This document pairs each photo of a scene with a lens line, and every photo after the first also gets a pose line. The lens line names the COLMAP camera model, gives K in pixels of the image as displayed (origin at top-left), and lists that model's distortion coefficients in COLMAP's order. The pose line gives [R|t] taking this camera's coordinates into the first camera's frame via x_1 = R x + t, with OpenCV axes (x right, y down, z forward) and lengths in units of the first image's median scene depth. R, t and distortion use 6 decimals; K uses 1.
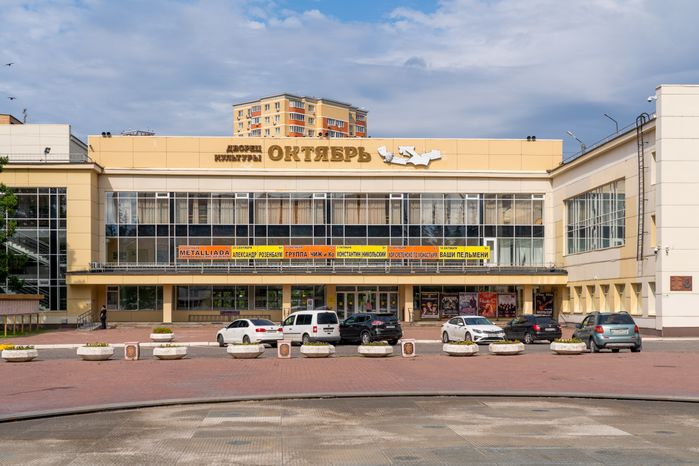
lens RADIAL K [[1016.5, 0, 349.5], [0, 1016.5, 233.0], [0, 0, 1]] dist [0.017987, -0.017148]
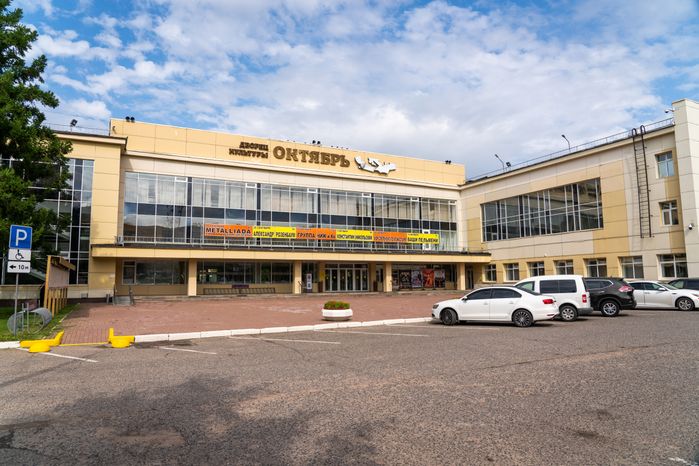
lens RADIAL K [[470.6, 0, 349.5], [0, 470.6, 213.5], [0, 0, 1]] dist [-0.041890, 0.000540]
pose [[0.916284, 0.049864, 0.397414, -0.215292], [-0.017588, 0.996272, -0.084452, 0.039363], [-0.400143, 0.070392, 0.913745, 0.462185]]
